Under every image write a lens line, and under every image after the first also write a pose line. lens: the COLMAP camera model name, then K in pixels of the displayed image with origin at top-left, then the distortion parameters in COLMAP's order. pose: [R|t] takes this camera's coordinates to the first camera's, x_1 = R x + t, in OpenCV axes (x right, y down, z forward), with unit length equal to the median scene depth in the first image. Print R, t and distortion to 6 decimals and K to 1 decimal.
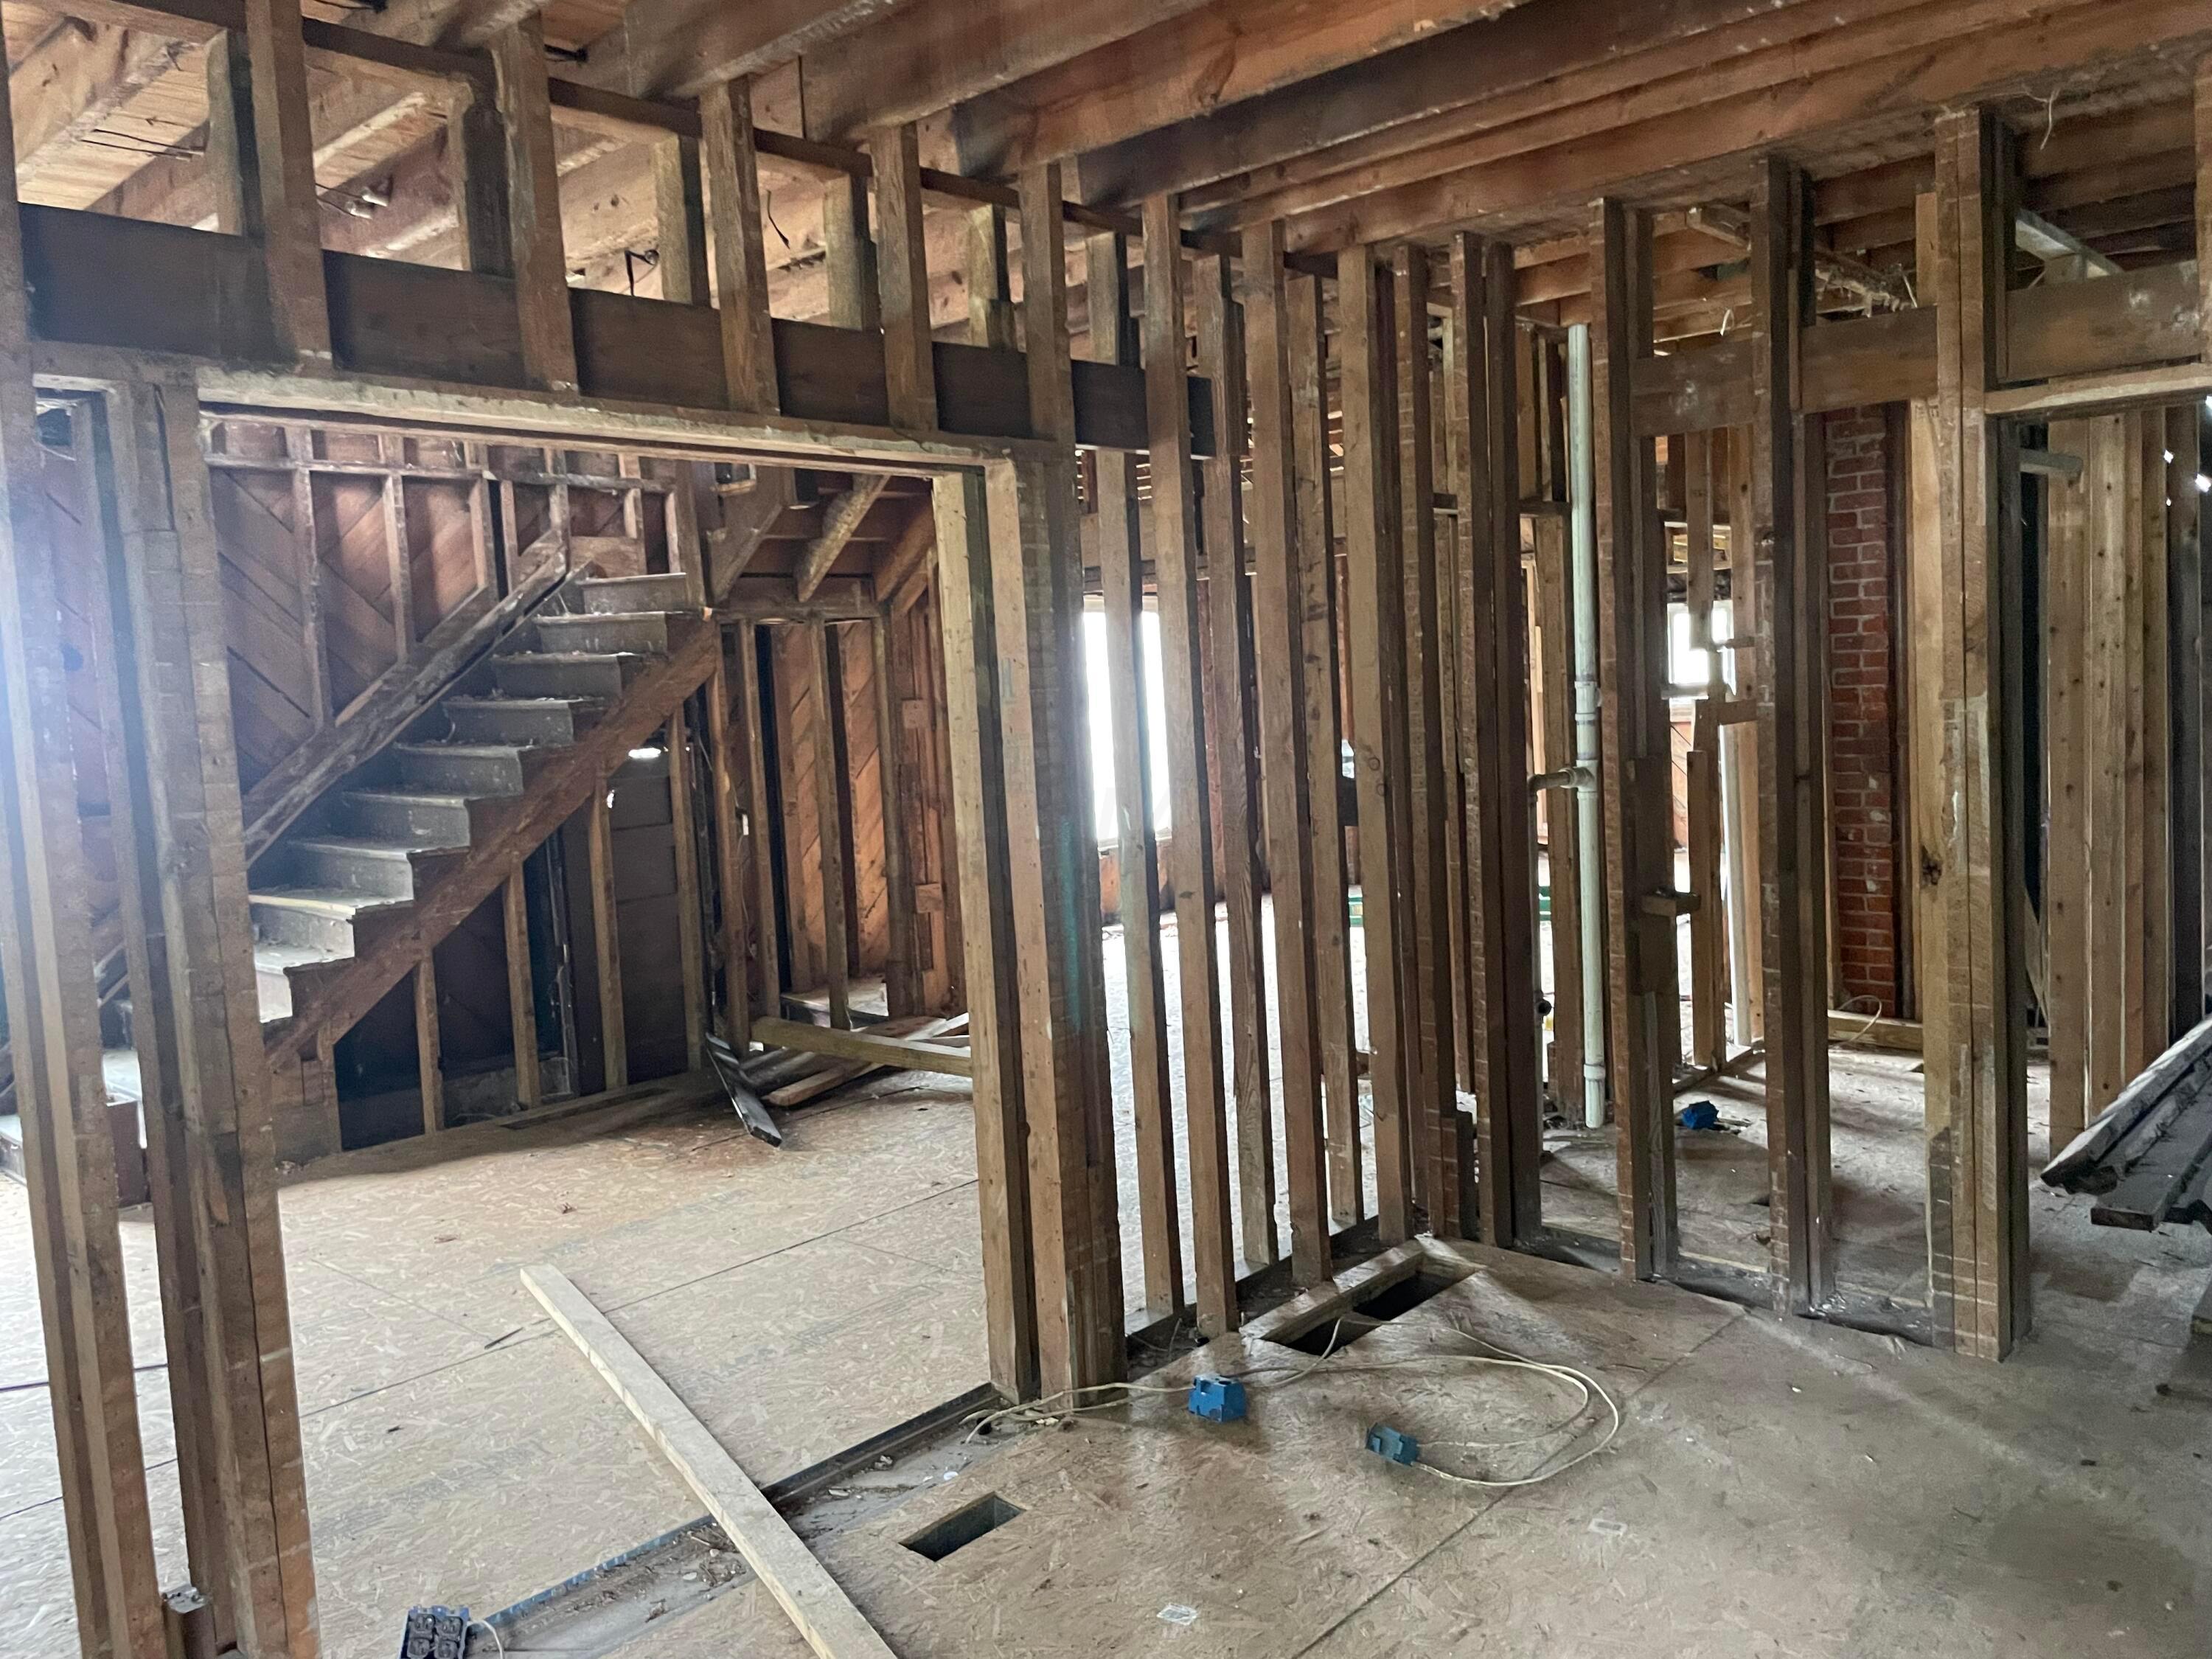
lens RADIAL K [[1712.7, 0, 1106.1], [0, 1712.7, 823.3], [0, 0, 1]] dist [0.028411, -0.013335]
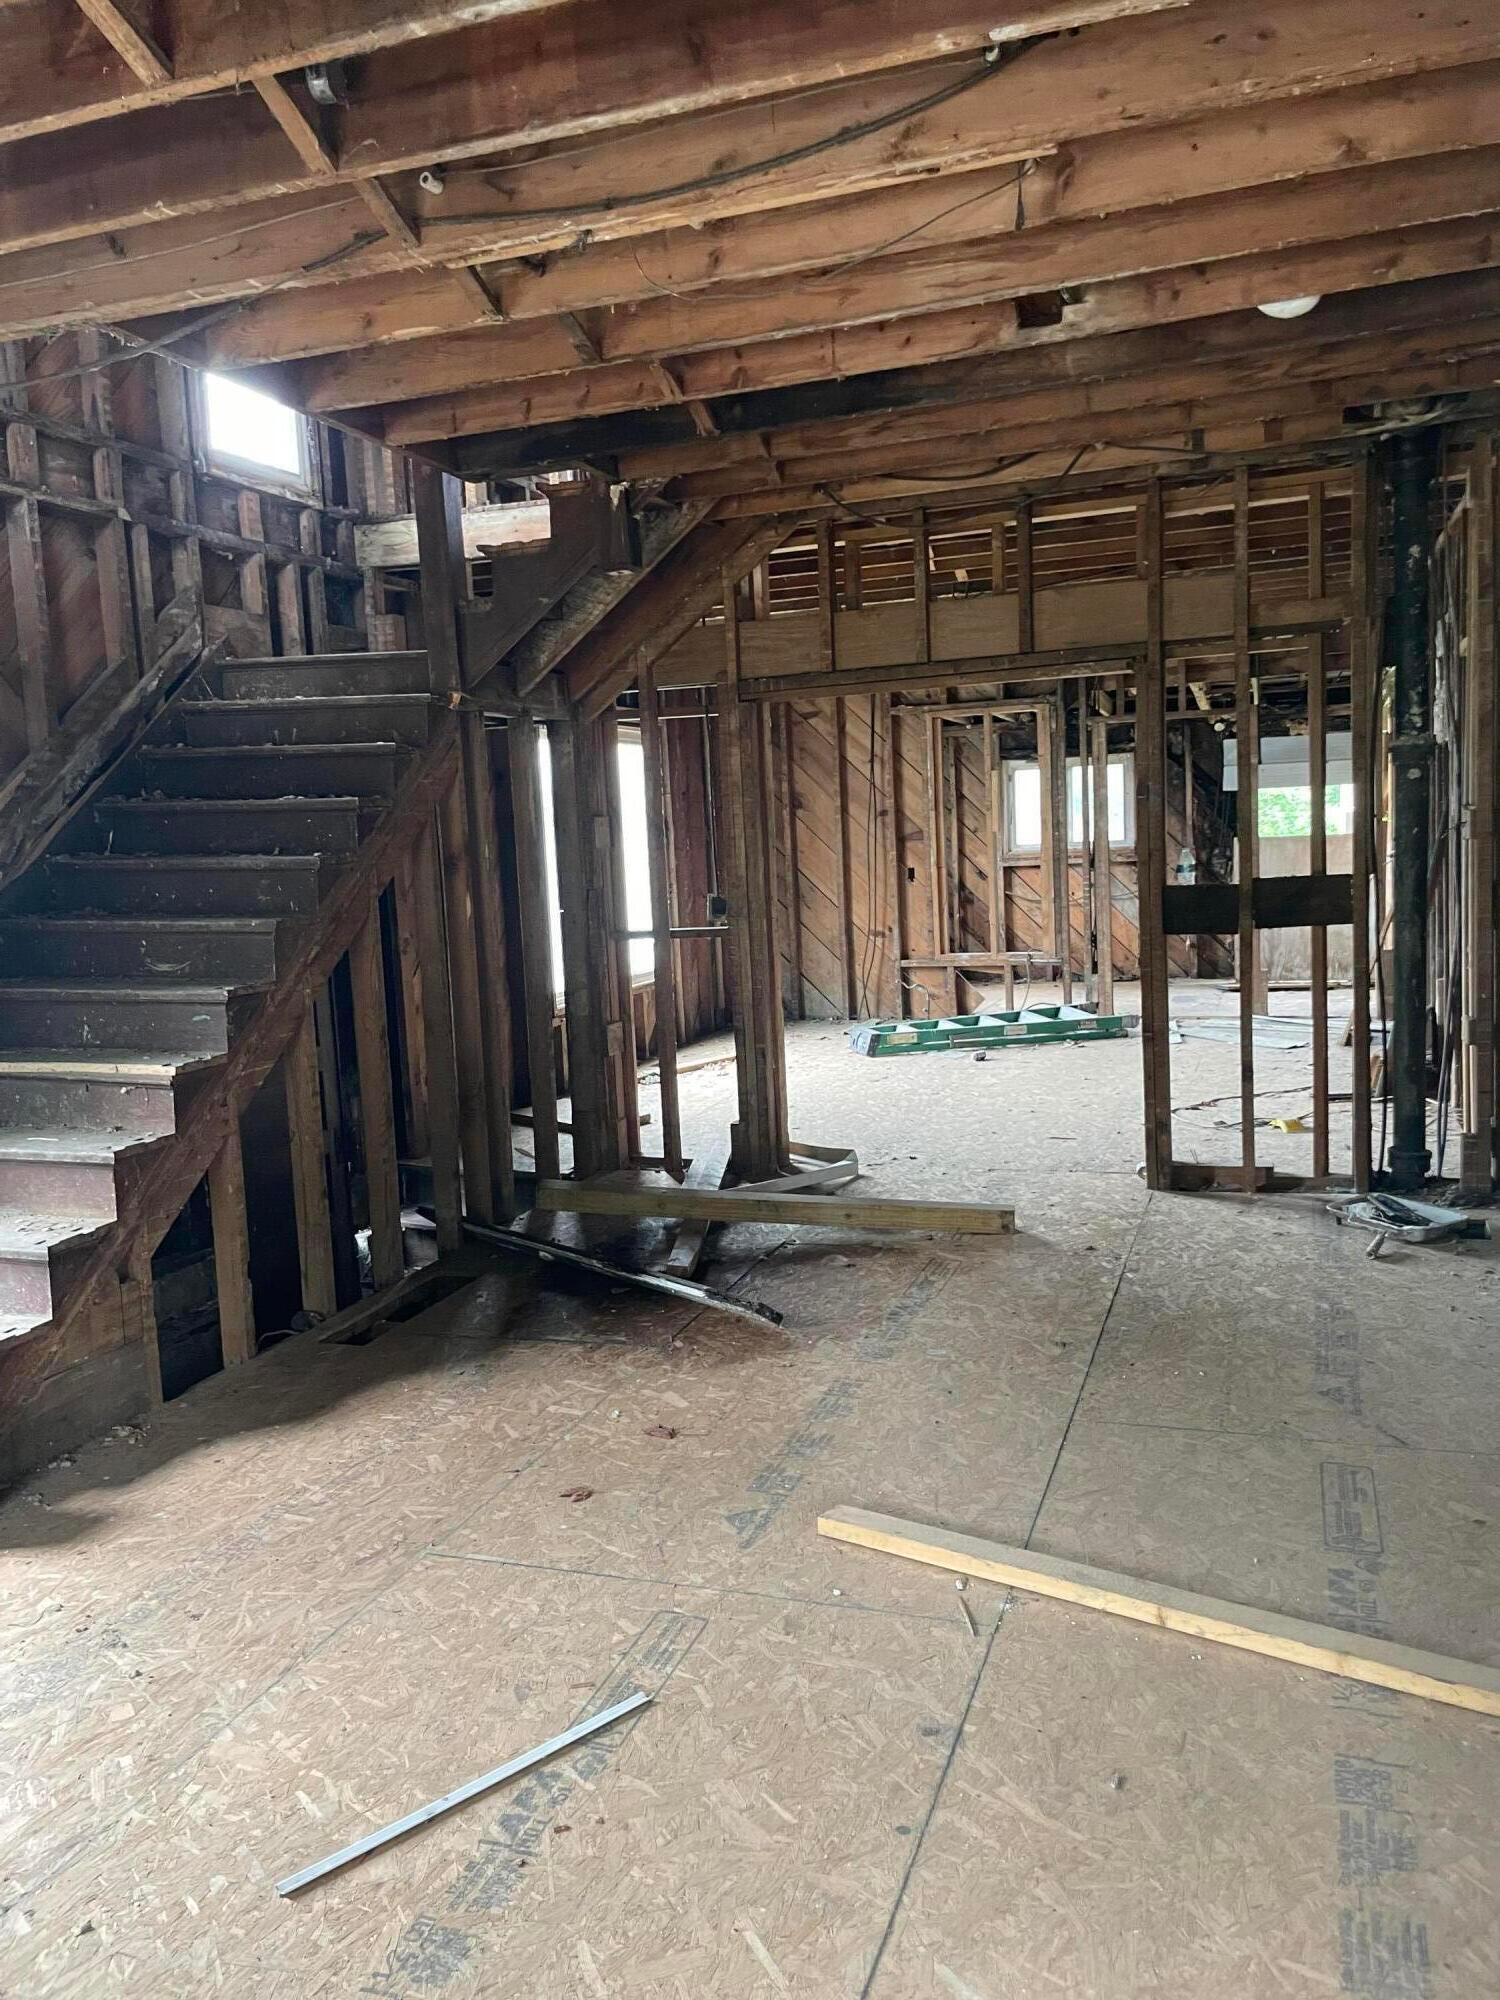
lens RADIAL K [[1548.6, 0, 750.0], [0, 1548.6, 1001.7], [0, 0, 1]] dist [0.028411, -0.013335]
pose [[0.919969, -0.034481, 0.390473, -0.389338], [0.030750, 0.999402, 0.015806, 0.015442], [-0.390784, -0.002534, 0.920479, 0.247421]]
